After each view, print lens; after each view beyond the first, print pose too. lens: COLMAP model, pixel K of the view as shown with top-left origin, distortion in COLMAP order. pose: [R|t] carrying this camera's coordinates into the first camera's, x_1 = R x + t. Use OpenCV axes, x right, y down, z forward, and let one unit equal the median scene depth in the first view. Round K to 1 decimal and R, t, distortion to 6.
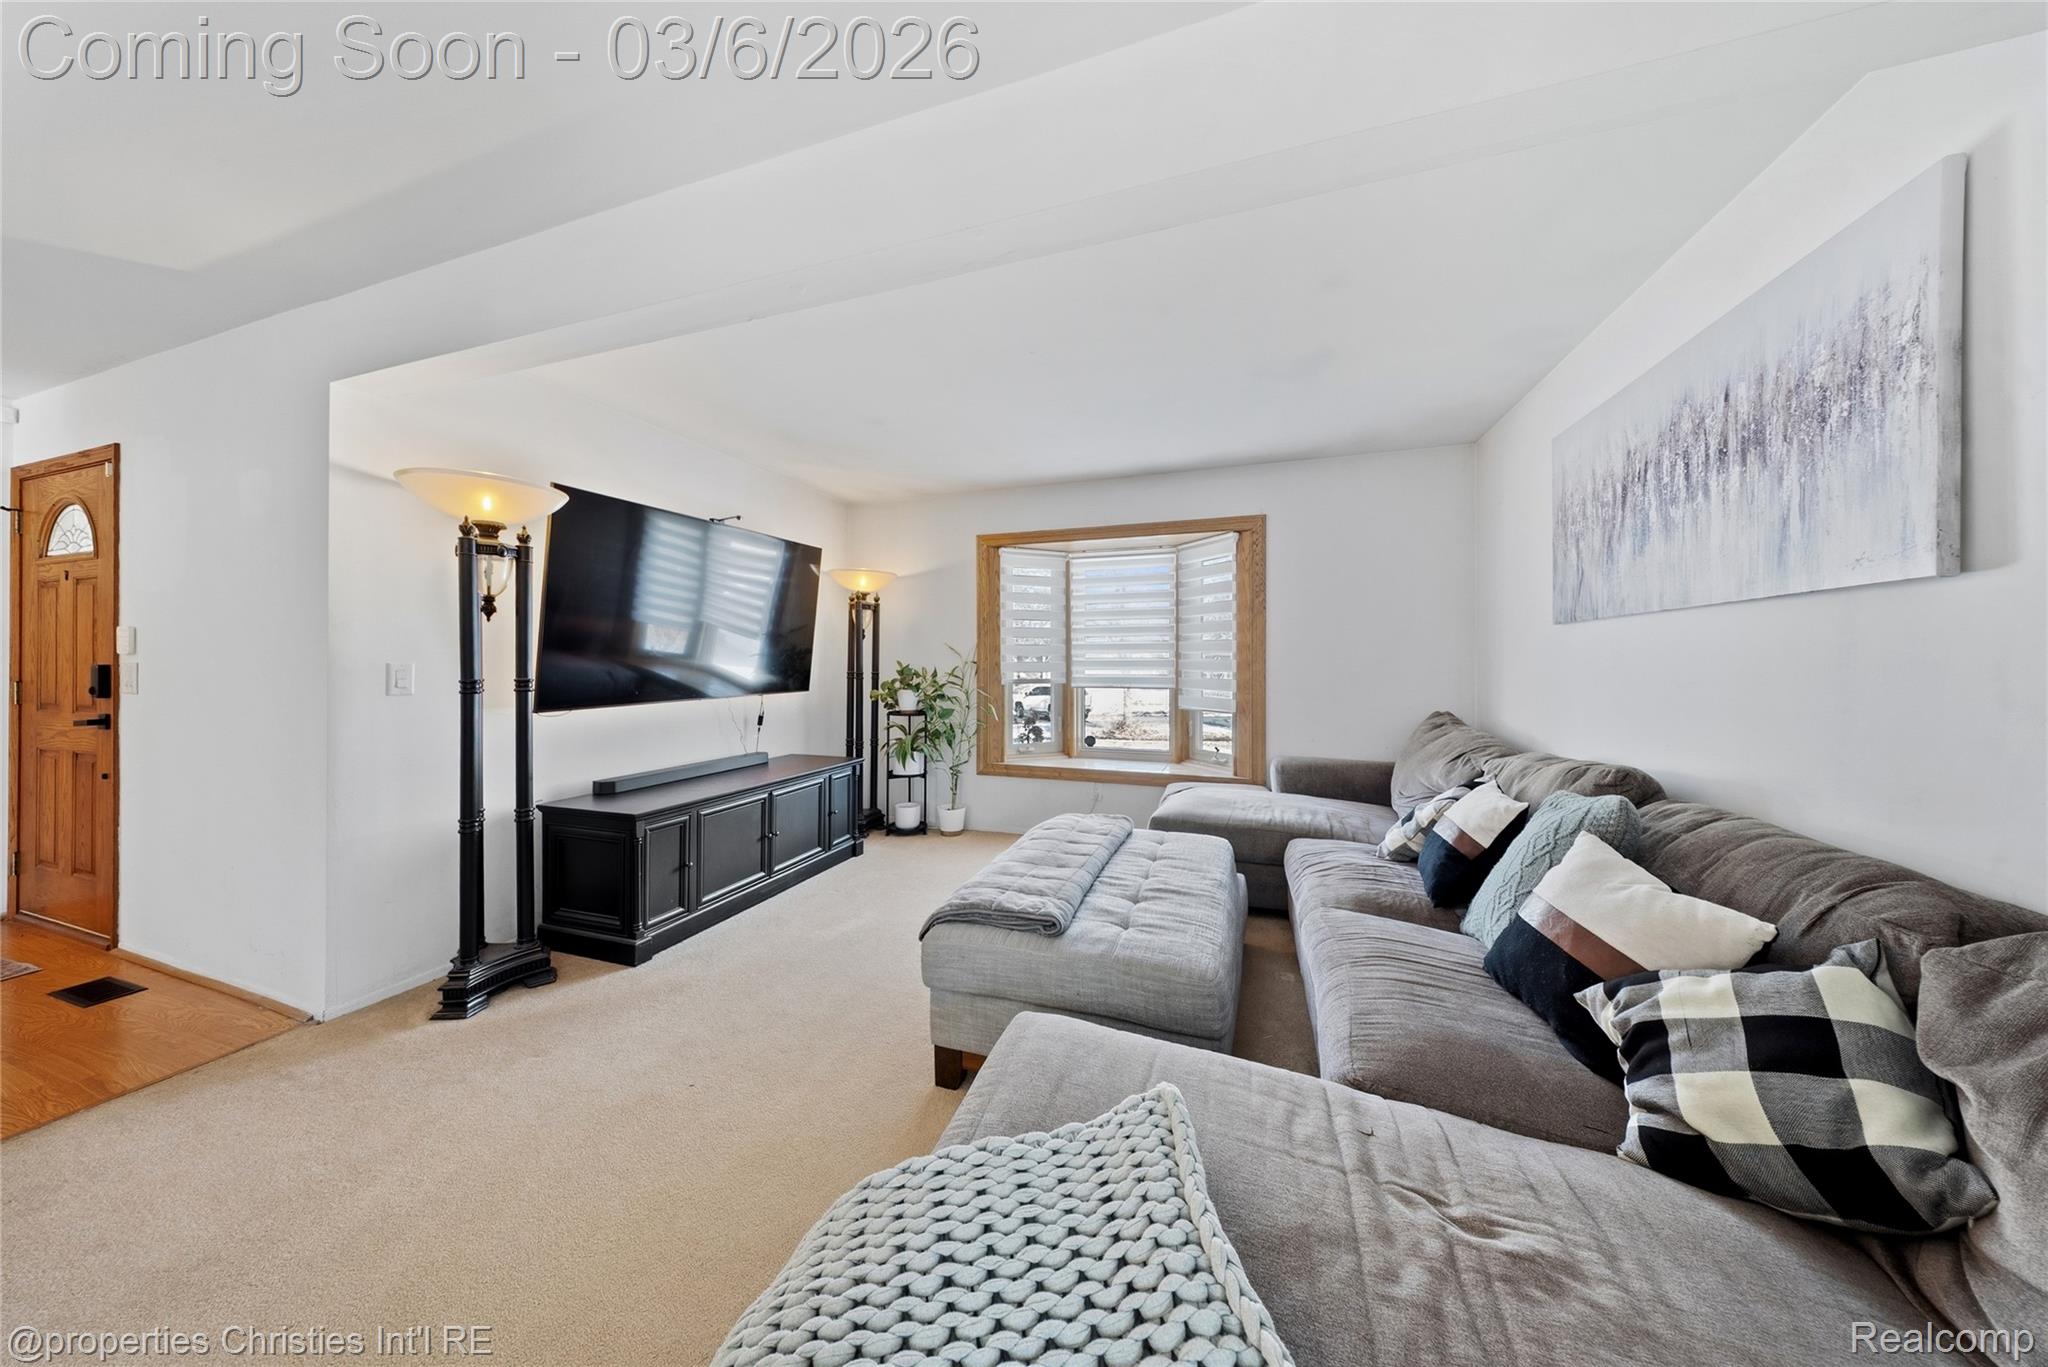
lens RADIAL K [[626.7, 0, 1030.4], [0, 626.7, 665.6], [0, 0, 1]] dist [0.000151, -0.000046]
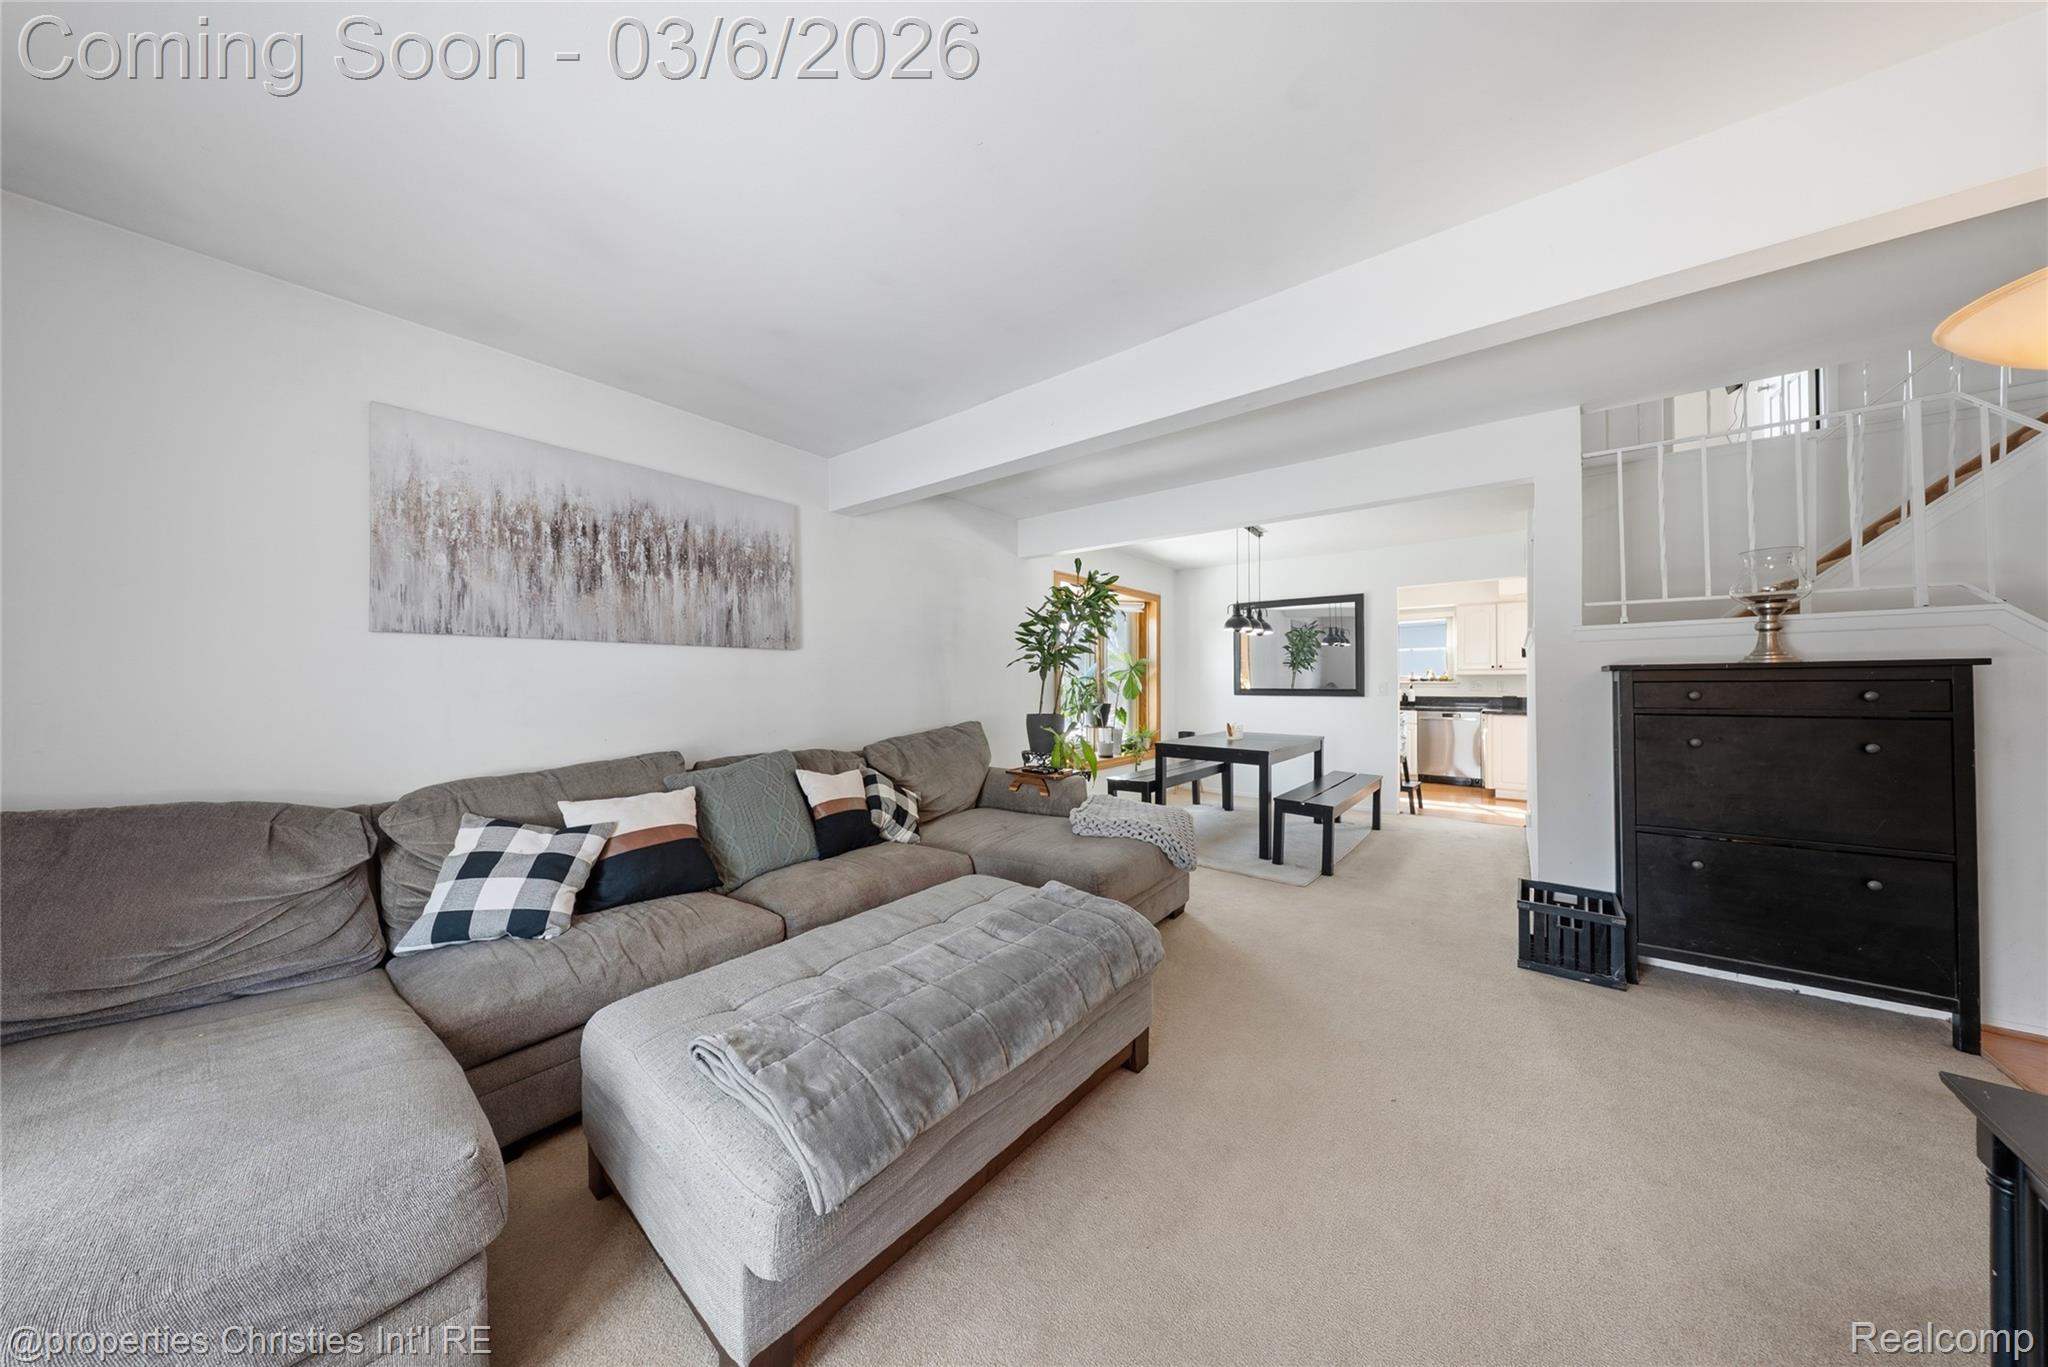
lens RADIAL K [[626.7, 0, 1030.4], [0, 626.7, 665.6], [0, 0, 1]] dist [0.000151, -0.000046]
pose [[-0.947079, 0.006191, 0.320941, -0.338835], [-0.001055, 0.999749, -0.022397, -0.007635], [-0.320999, -0.021550, -0.946834, 2.321653]]
